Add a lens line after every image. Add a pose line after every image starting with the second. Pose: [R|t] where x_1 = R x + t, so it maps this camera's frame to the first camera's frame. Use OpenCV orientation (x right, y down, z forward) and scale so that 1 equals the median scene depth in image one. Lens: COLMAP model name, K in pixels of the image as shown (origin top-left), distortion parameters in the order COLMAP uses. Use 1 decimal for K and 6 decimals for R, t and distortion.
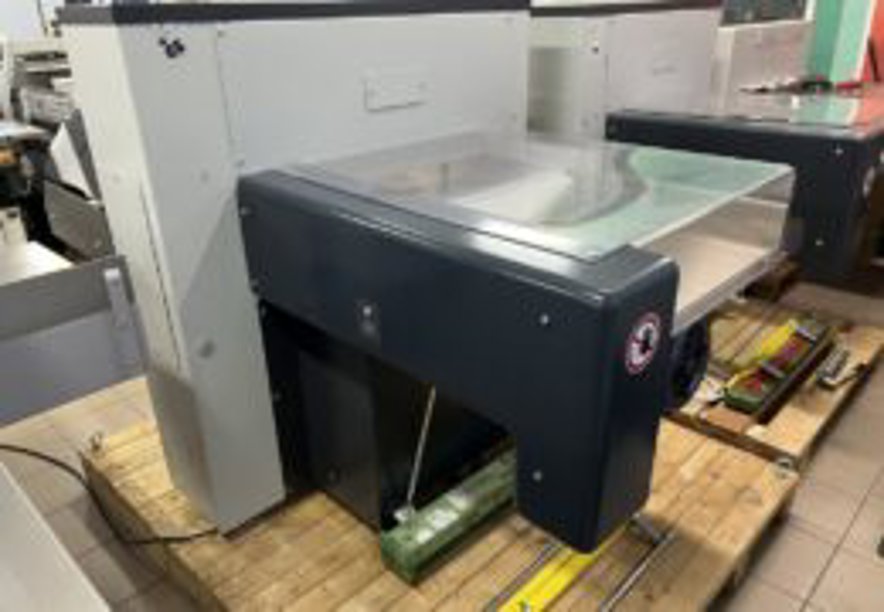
lens RADIAL K [[667.5, 0, 442.0], [0, 667.5, 306.0], [0, 0, 1]] dist [0.127141, -0.155807]
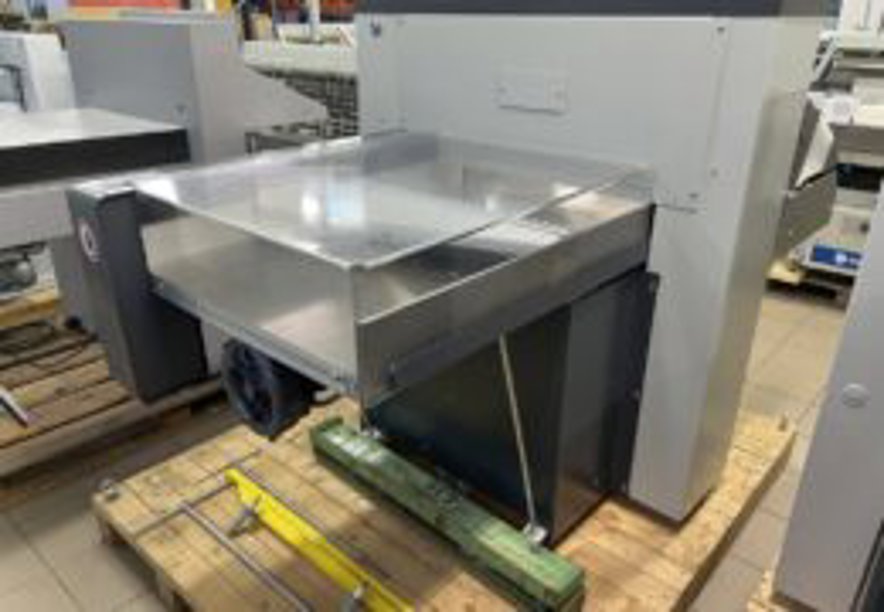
lens RADIAL K [[667.5, 0, 442.0], [0, 667.5, 306.0], [0, 0, 1]] dist [0.127141, -0.155807]
pose [[0.041145, 0.427290, -0.903178, 0.970103], [-0.420112, 0.827553, 0.372373, -0.390233], [0.906539, 0.364115, 0.213559, 0.819249]]
